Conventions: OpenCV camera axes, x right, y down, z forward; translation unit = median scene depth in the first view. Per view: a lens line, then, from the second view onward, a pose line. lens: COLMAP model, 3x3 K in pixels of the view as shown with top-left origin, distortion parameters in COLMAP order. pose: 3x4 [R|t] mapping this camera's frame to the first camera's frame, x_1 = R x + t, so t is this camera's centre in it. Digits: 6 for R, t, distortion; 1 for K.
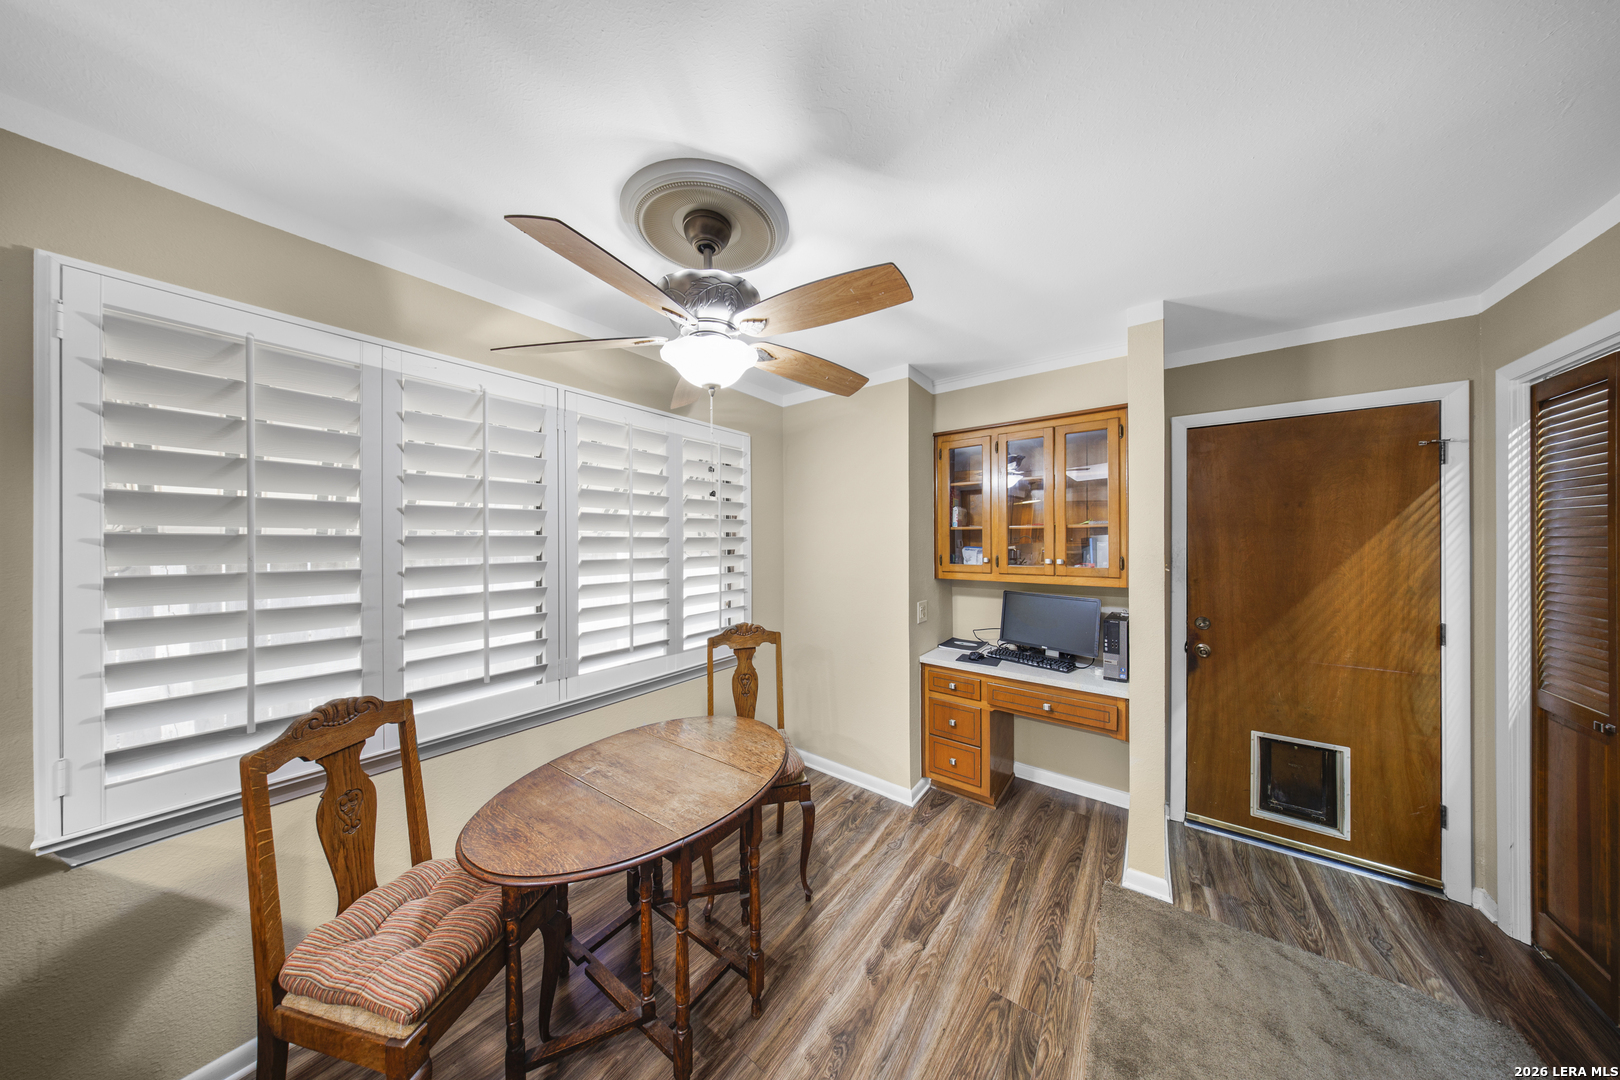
lens RADIAL K [[456.4, 0, 812.0], [0, 456.4, 541.5], [0, 0, 1]] dist [0.000956, 0.000425]
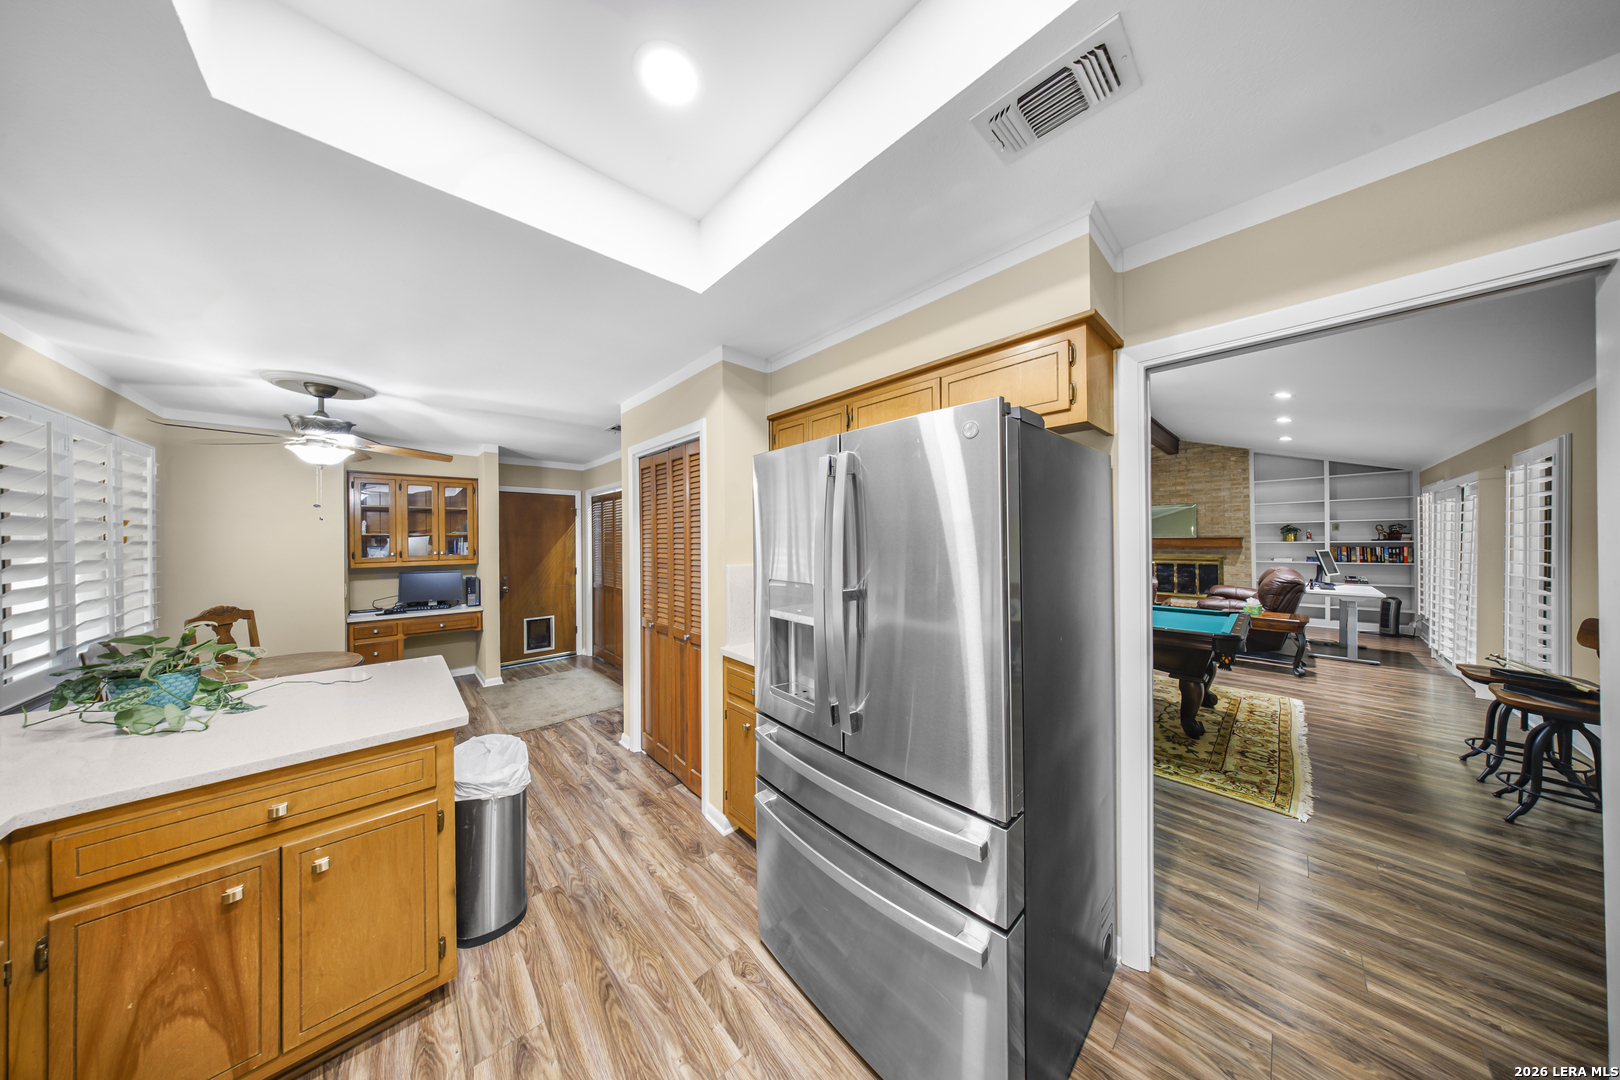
lens RADIAL K [[456.4, 0, 821.2], [0, 456.4, 535.4], [0, 0, 1]] dist [0.000956, 0.000425]
pose [[0.153991, 0.002179, 0.988070, -1.268381], [0.006508, 0.999974, -0.003220, -0.014901], [-0.988051, 0.006926, 0.153972, -0.997013]]
